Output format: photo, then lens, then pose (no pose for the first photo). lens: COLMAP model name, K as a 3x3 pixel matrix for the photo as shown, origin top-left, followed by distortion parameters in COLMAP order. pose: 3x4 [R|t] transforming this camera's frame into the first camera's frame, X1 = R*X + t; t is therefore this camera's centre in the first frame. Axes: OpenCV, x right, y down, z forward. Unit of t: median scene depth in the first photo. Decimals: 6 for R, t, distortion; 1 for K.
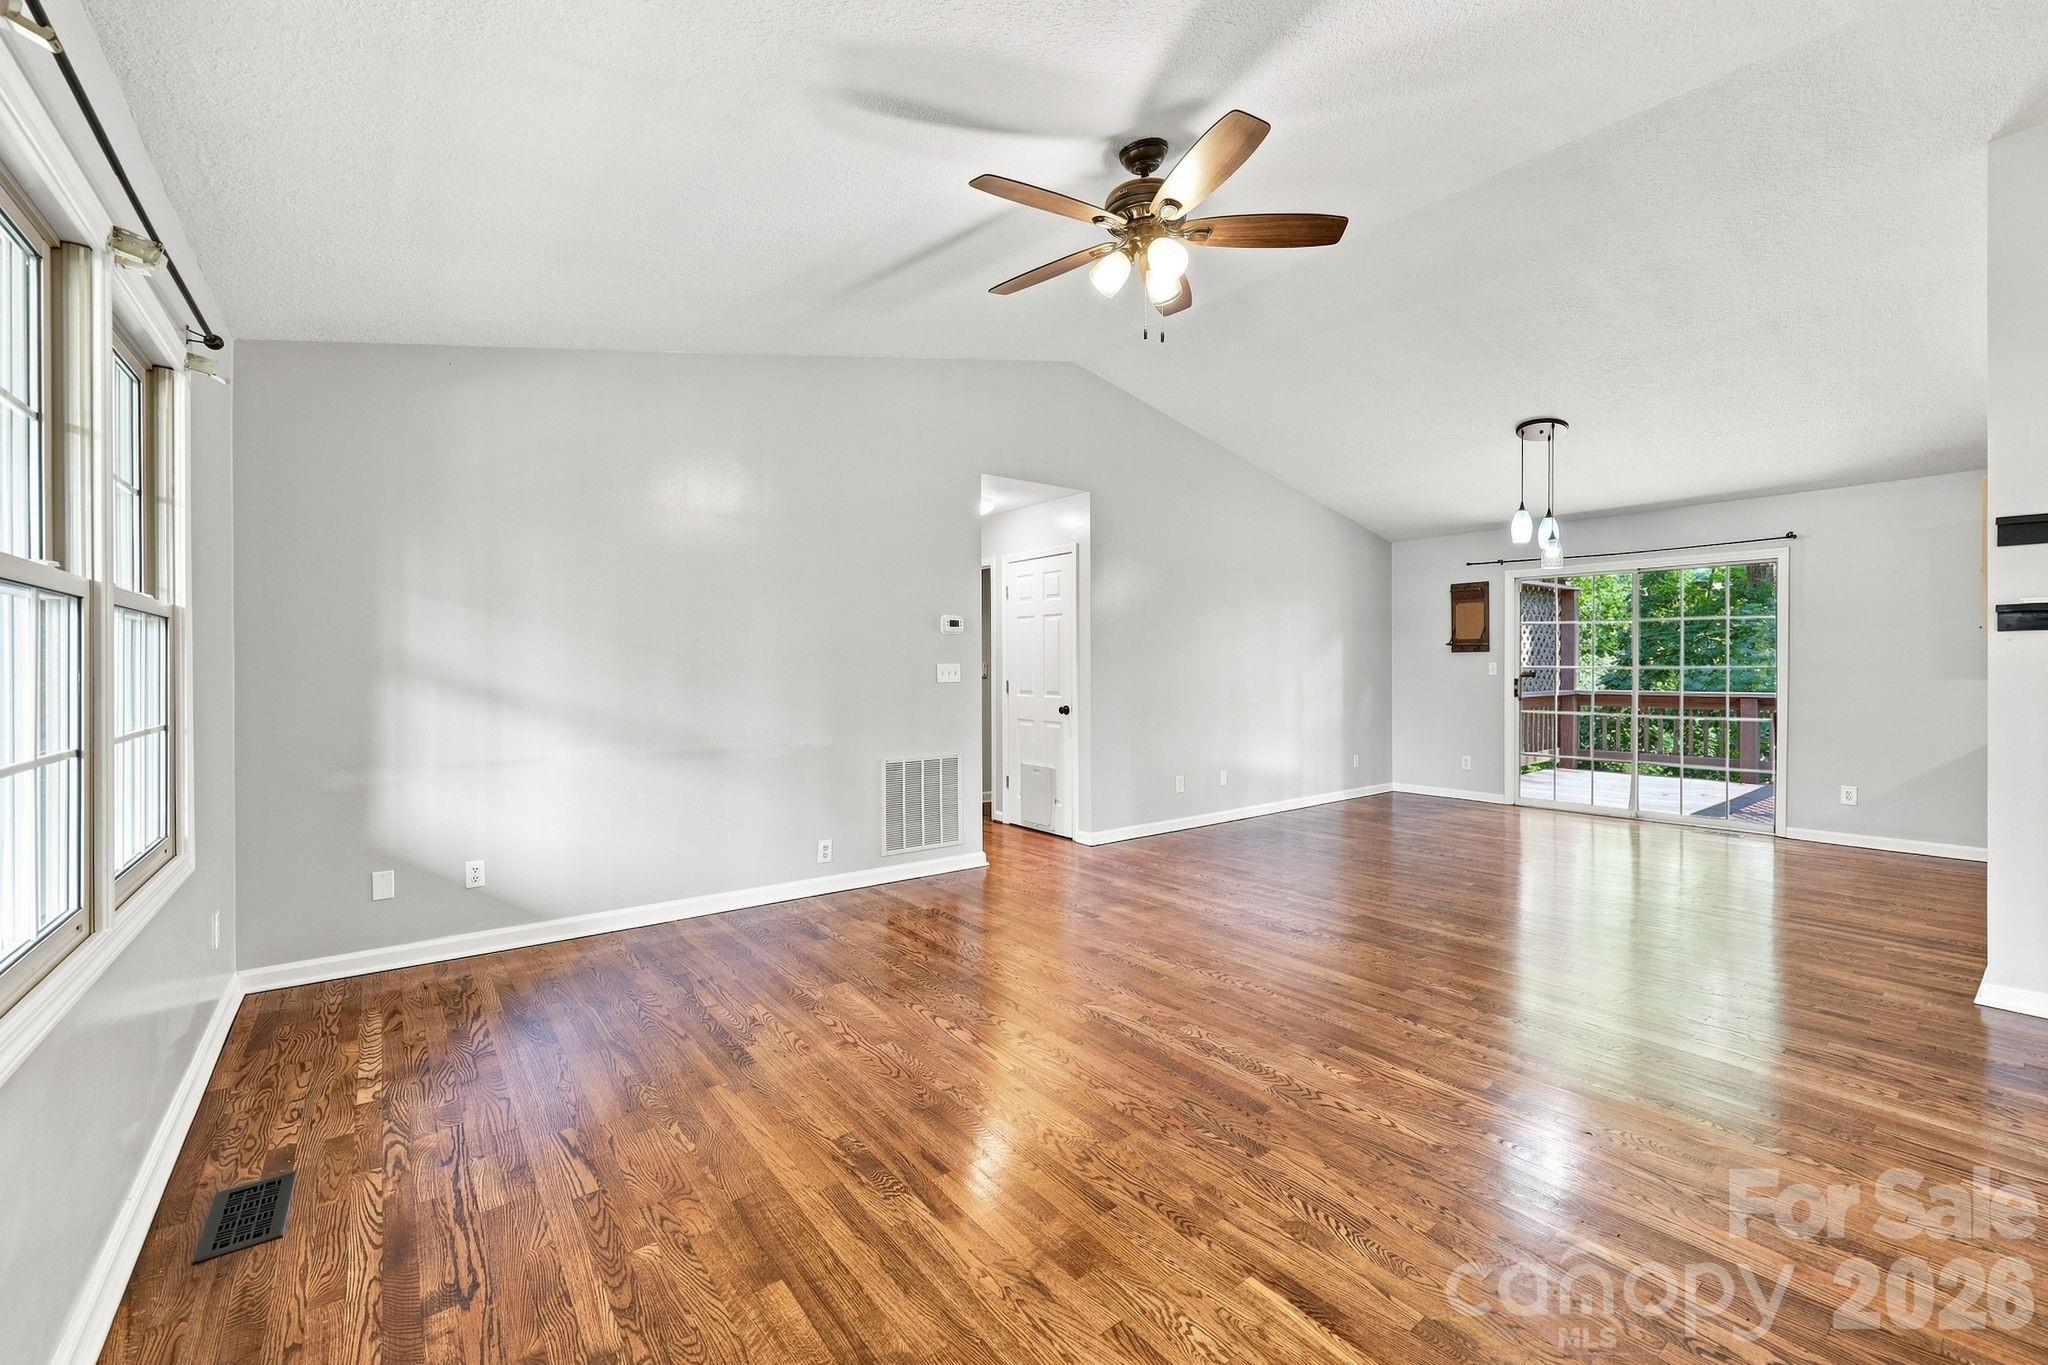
lens RADIAL K [[858.9, 0, 1016.6], [0, 858.9, 669.5], [0, 0, 1]] dist [0.011692, -0.000088]
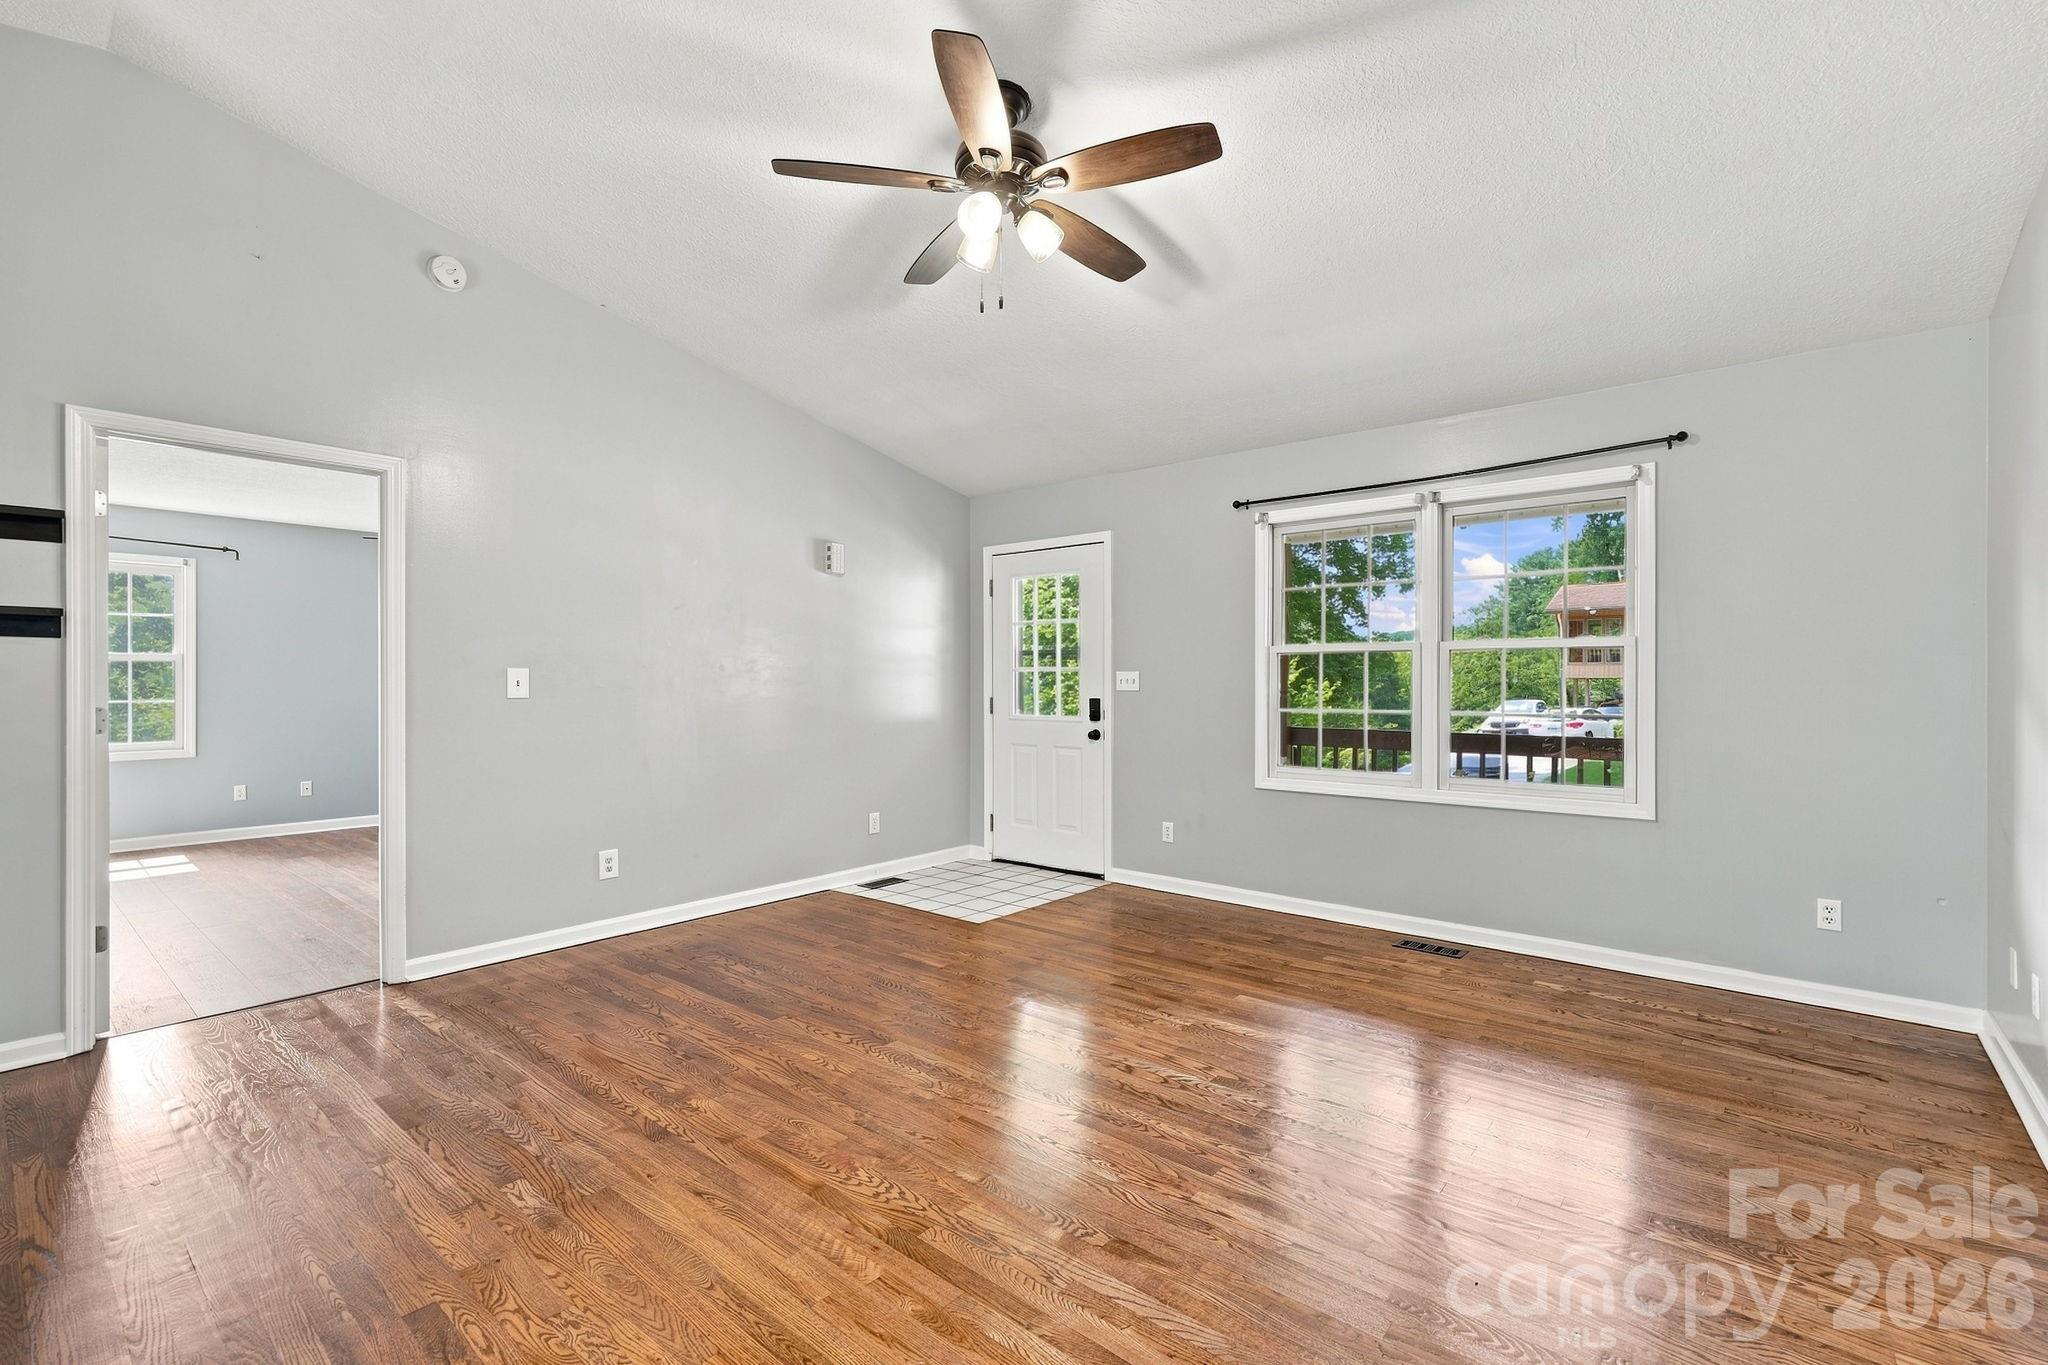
lens RADIAL K [[941.7, 0, 1030.8], [0, 941.7, 665.6], [0, 0, 1]] dist [0.003024, 0.000546]
pose [[-0.972567, -0.001211, -0.232619, 0.145061], [0.000793, 0.999963, -0.008520, -0.002889], [0.232621, -0.008471, -0.972531, 0.807012]]
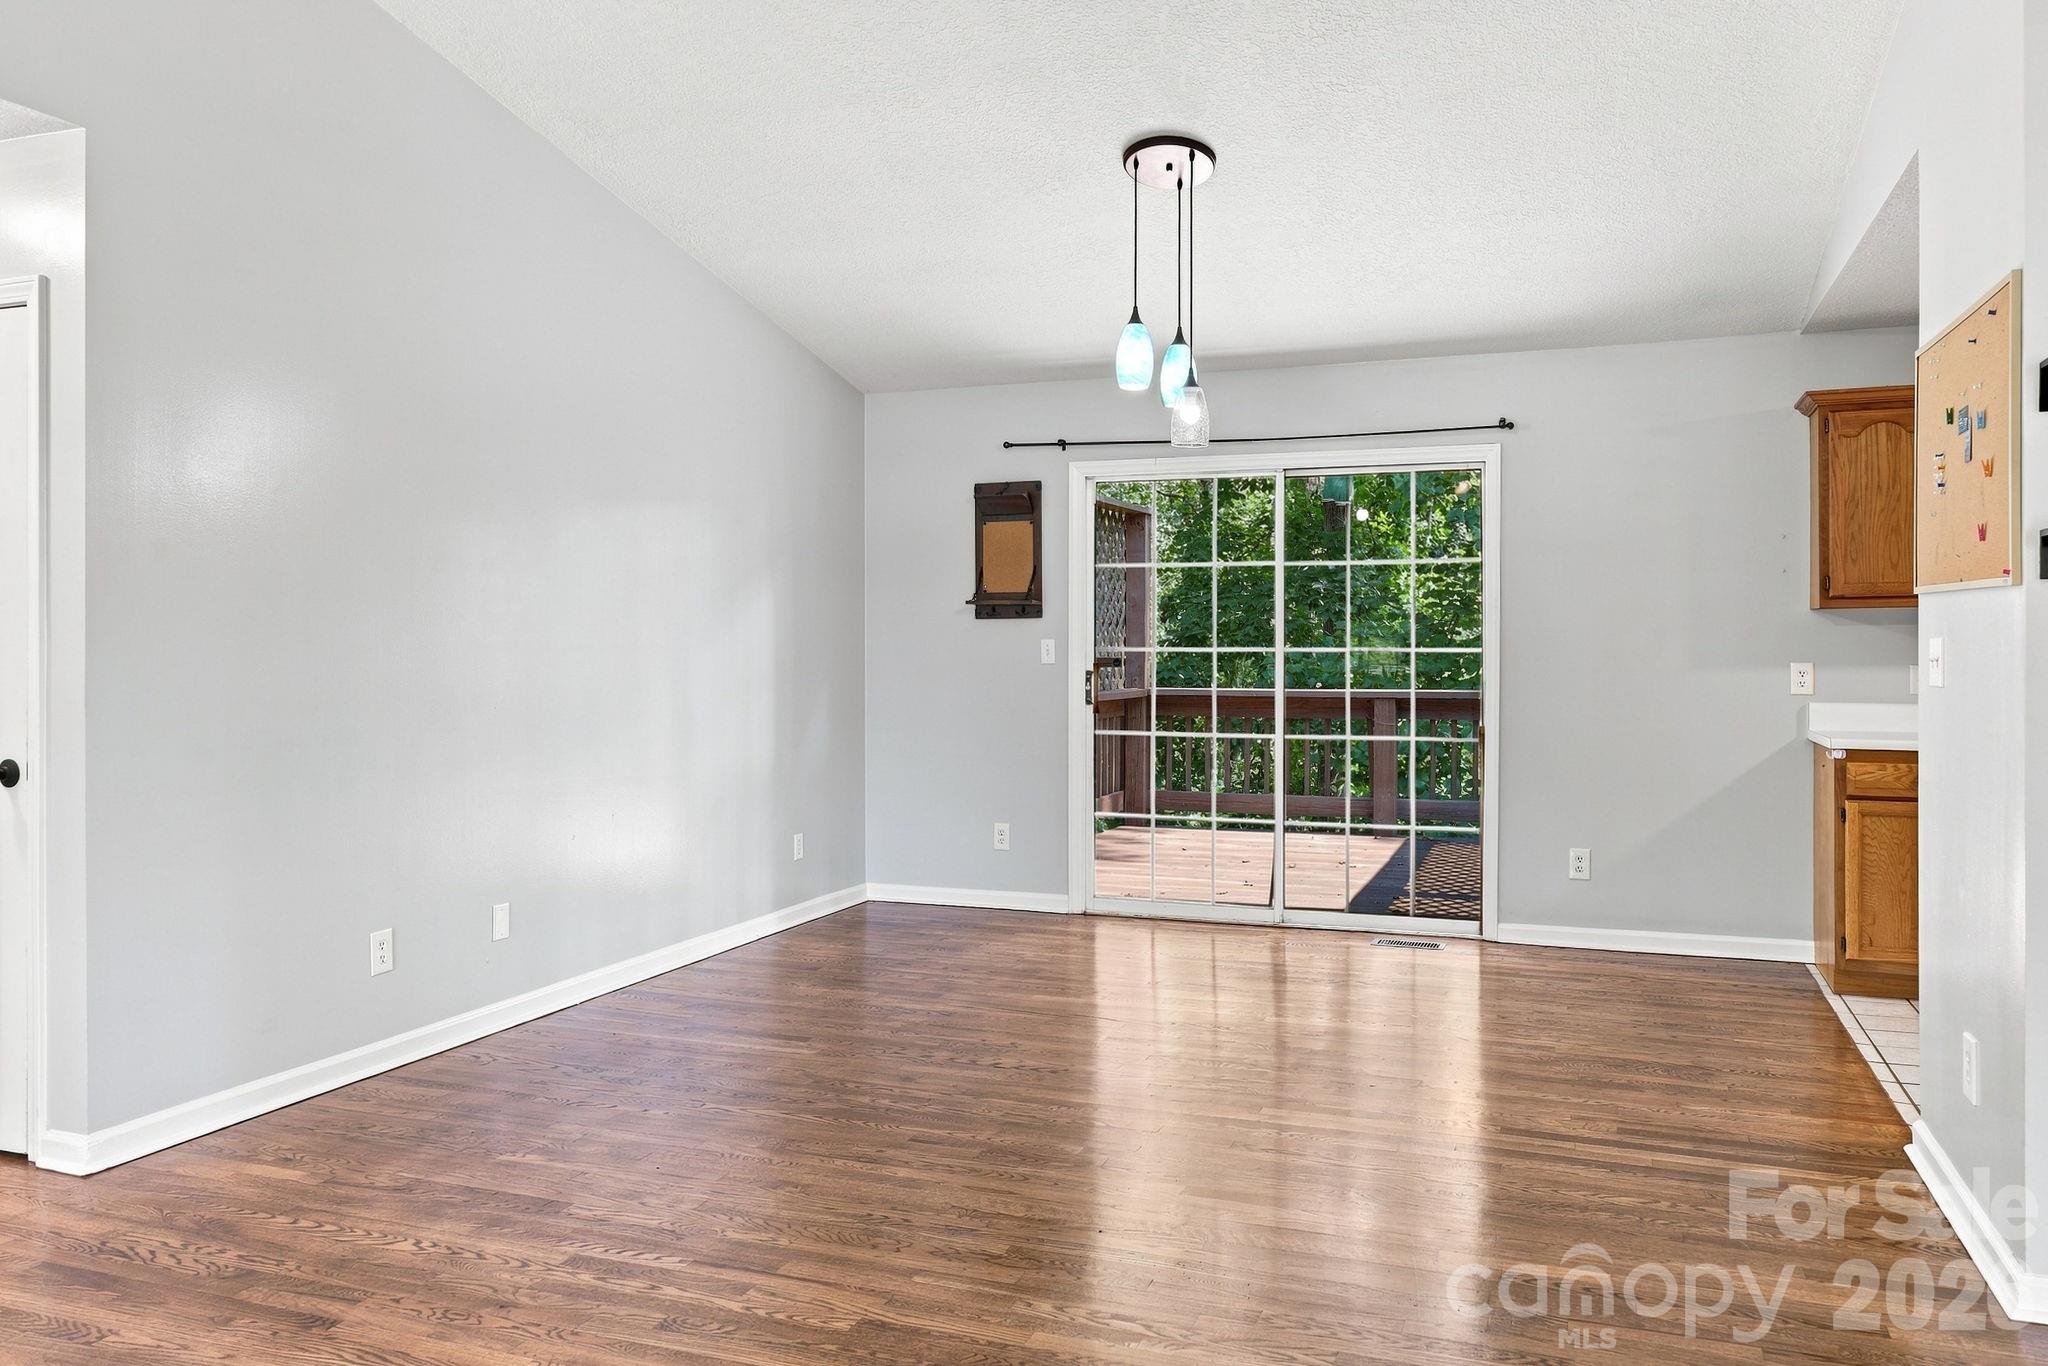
lens RADIAL K [[1464.4, 0, 1043.2], [0, 1464.4, 654.8], [0, 0, 1]] dist [-0.003655, -0.000406]
pose [[0.842371, -0.000054, 0.538898, 0.085043], [-0.001195, 0.999997, 0.001967, -0.000563], [-0.538896, -0.002301, 0.842369, 0.284789]]
